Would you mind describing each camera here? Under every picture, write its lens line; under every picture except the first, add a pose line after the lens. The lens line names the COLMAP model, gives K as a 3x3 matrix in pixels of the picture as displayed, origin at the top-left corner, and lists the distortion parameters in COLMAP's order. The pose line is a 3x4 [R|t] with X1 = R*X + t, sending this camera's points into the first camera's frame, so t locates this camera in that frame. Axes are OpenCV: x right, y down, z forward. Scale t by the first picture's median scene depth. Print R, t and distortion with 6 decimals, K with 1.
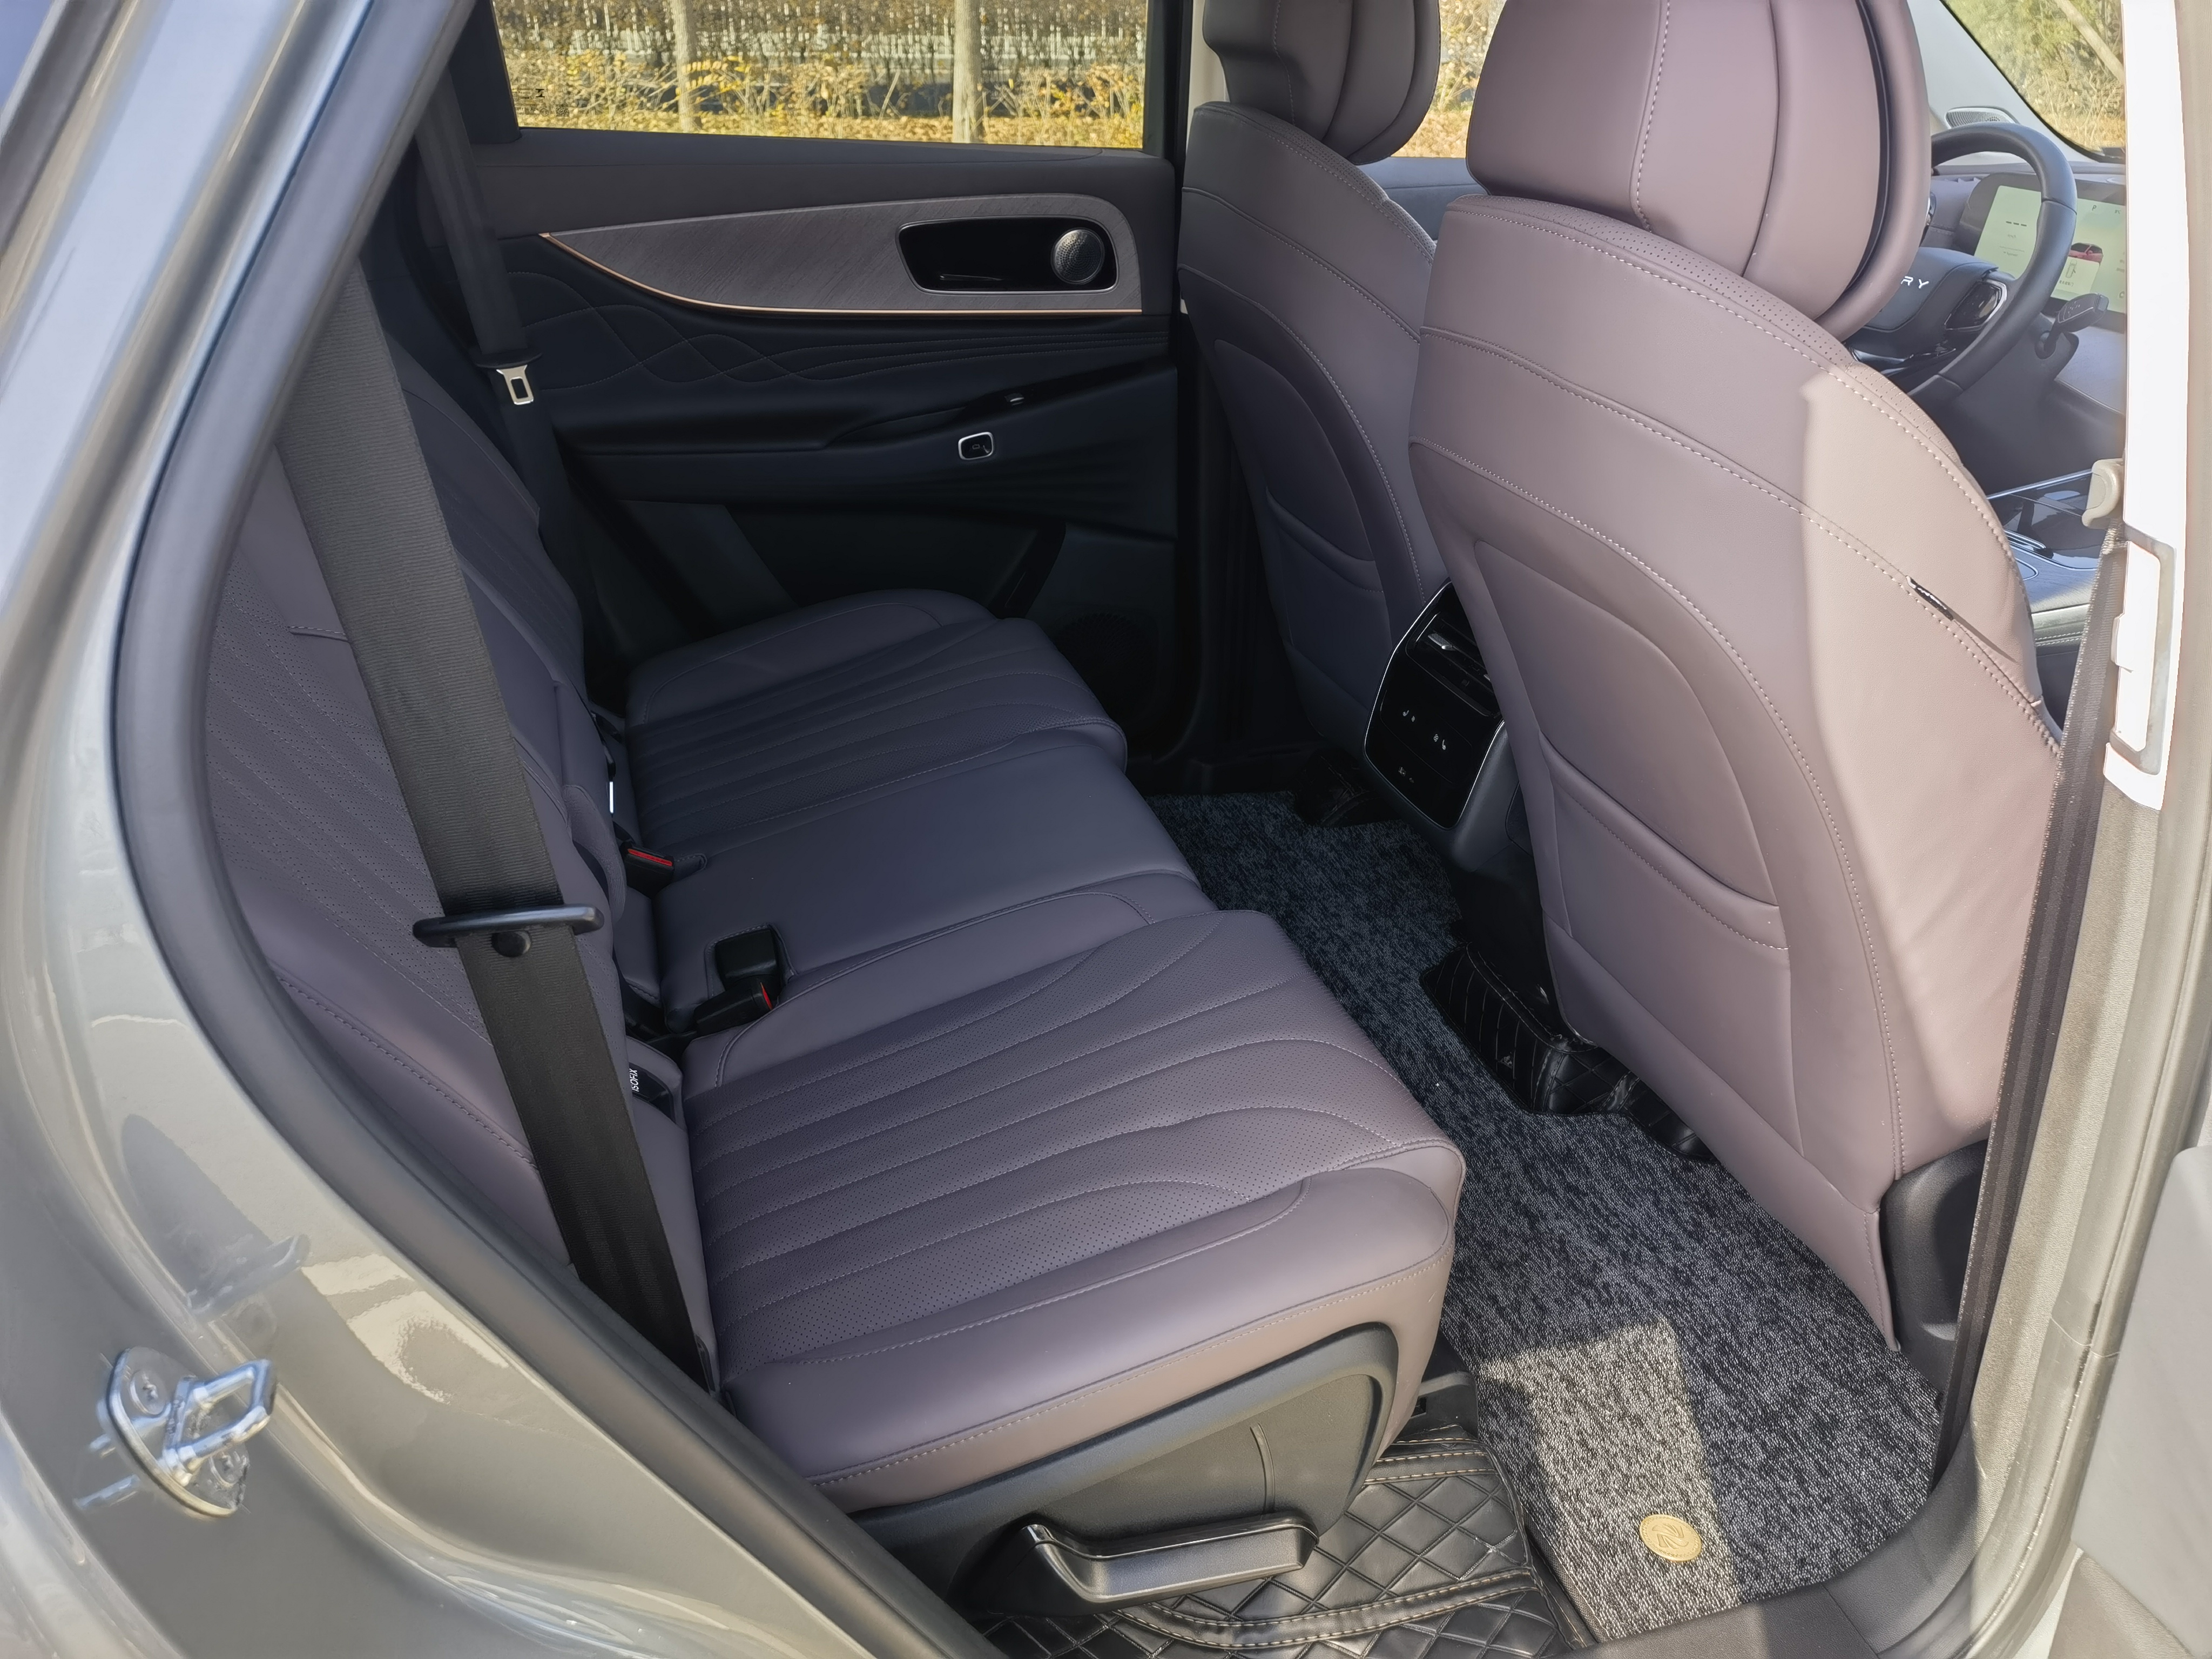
lens RADIAL K [[1701.2, 0, 1106.0], [0, 1701.2, 829.5], [0, 0, 1]] dist [0.208210, -0.274784]
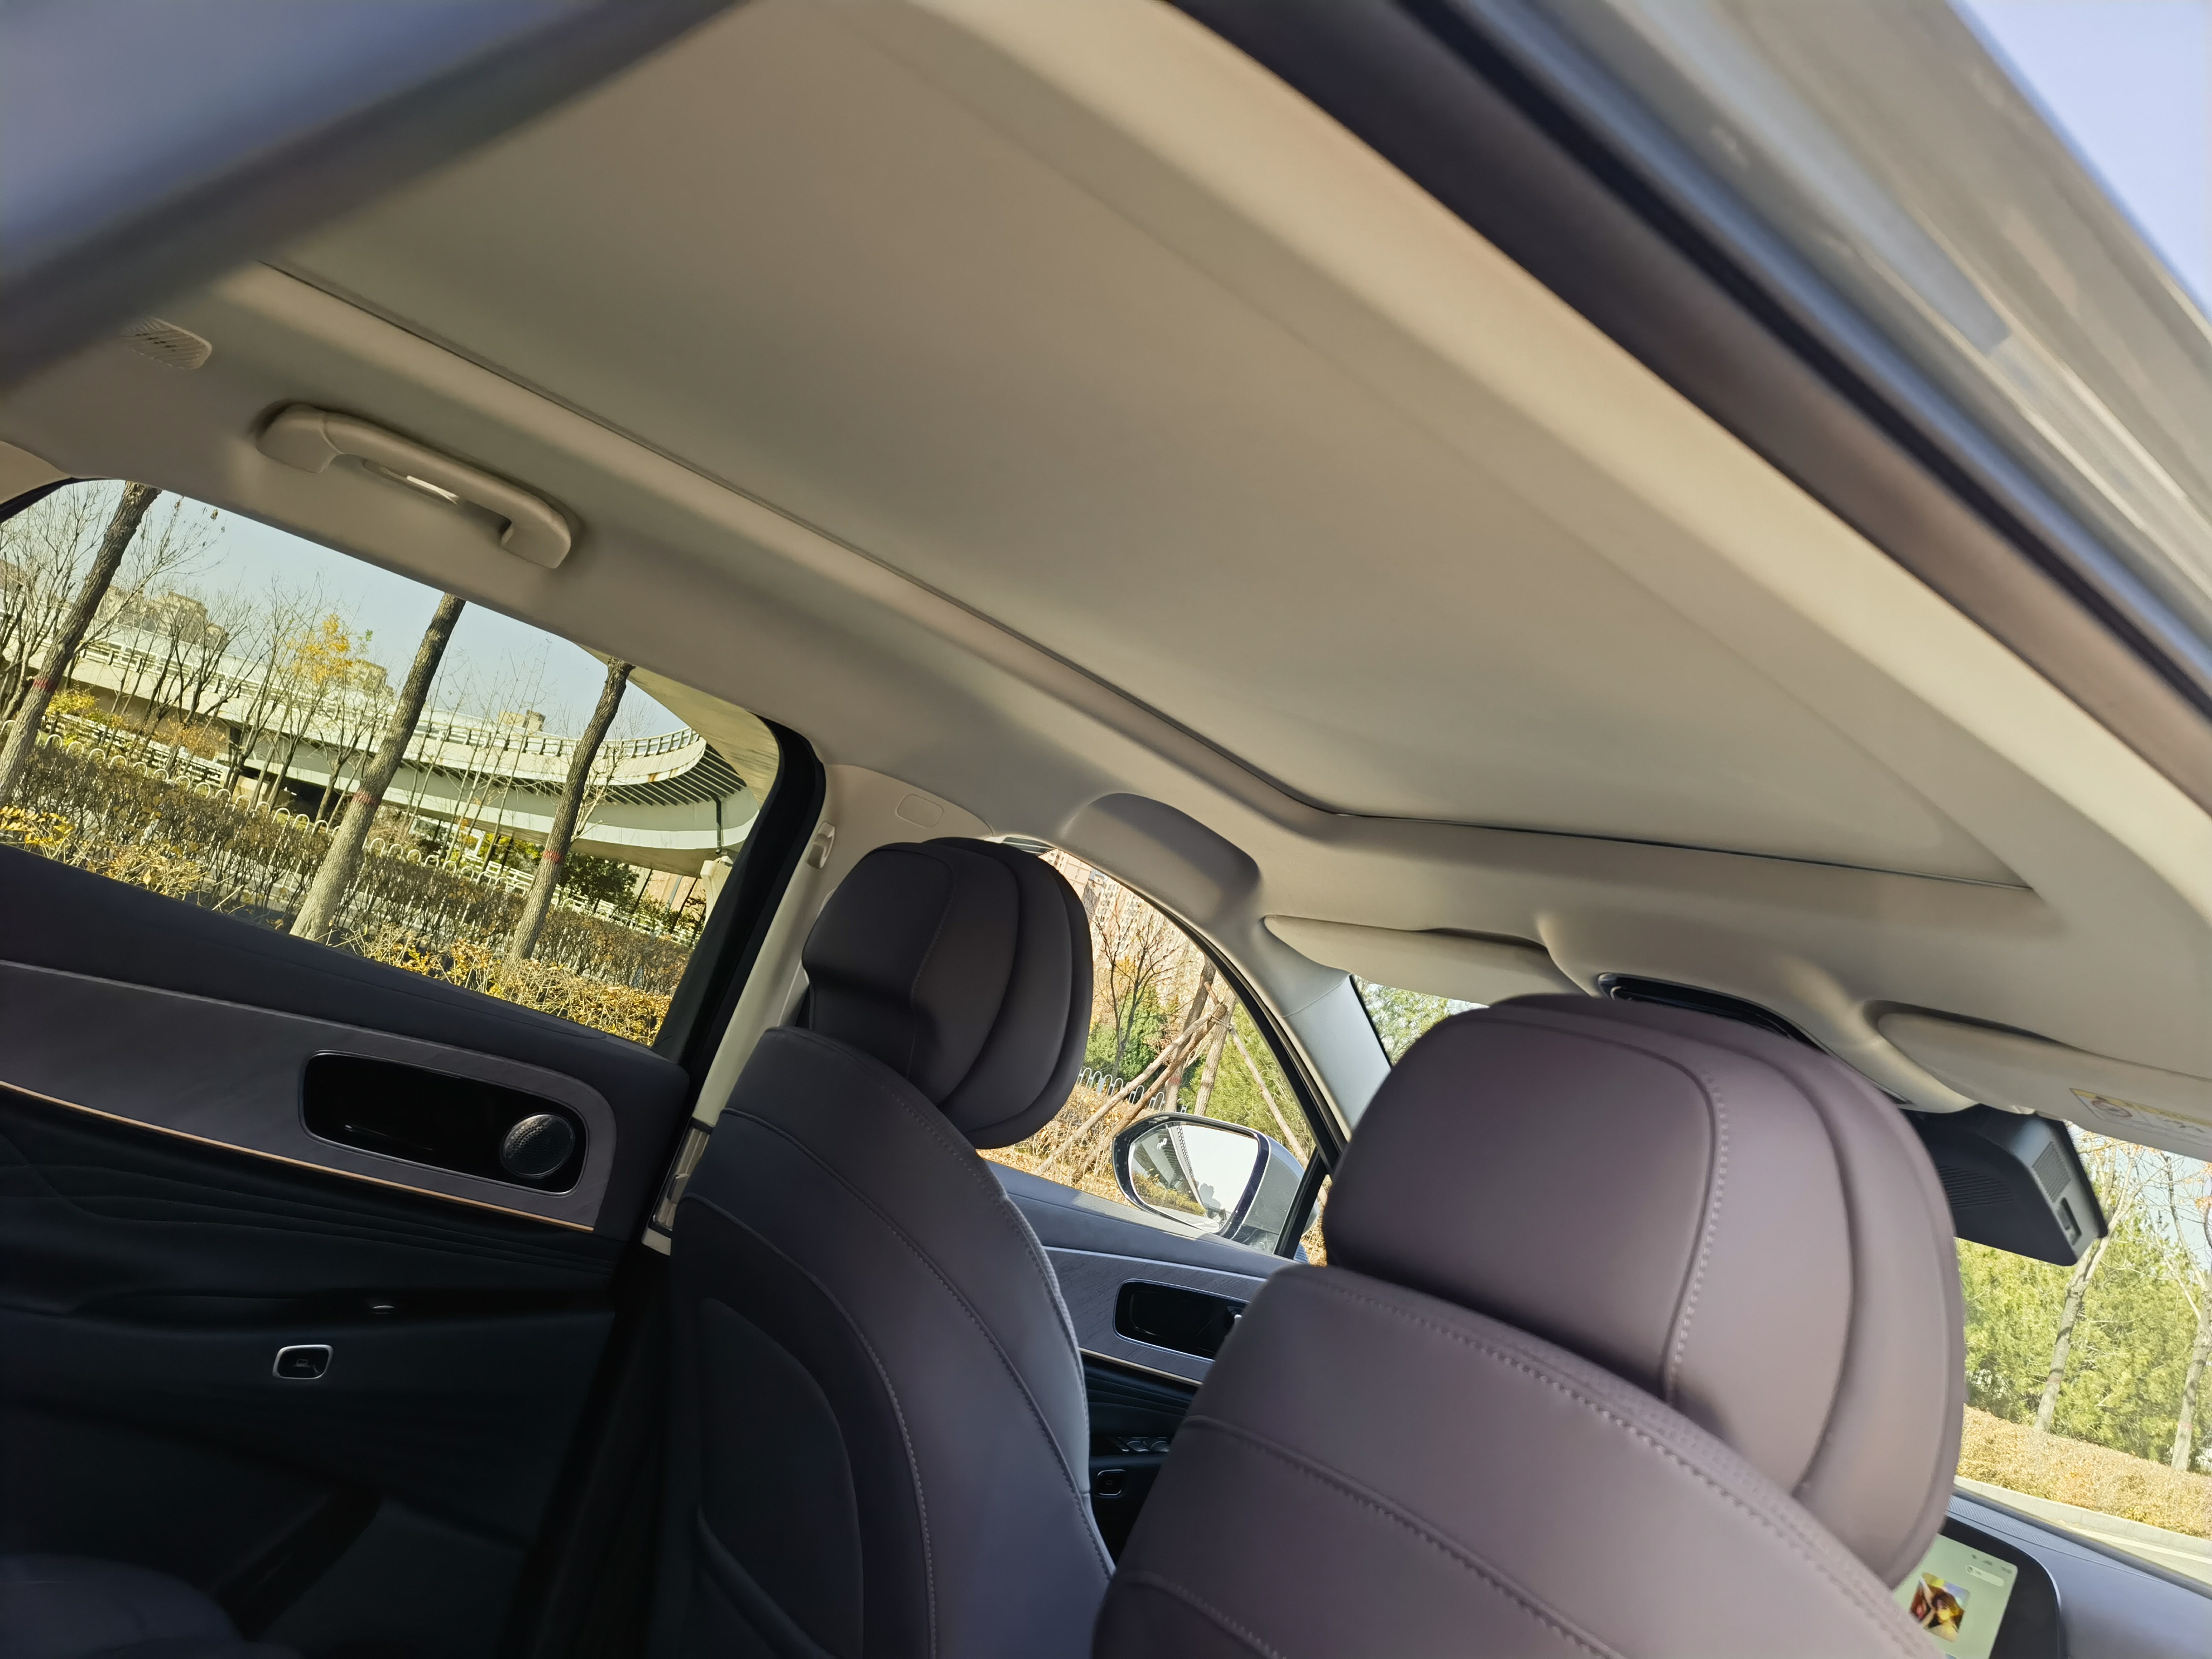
lens RADIAL K [[1701.2, 0, 1106.0], [0, 1701.2, 829.5], [0, 0, 1]] dist [0.208210, -0.274784]
pose [[0.886500, 0.326552, 0.327844, -0.091951], [-0.113849, 0.840646, -0.529483, -0.064041], [-0.448505, 0.432061, 0.782411, 0.209879]]
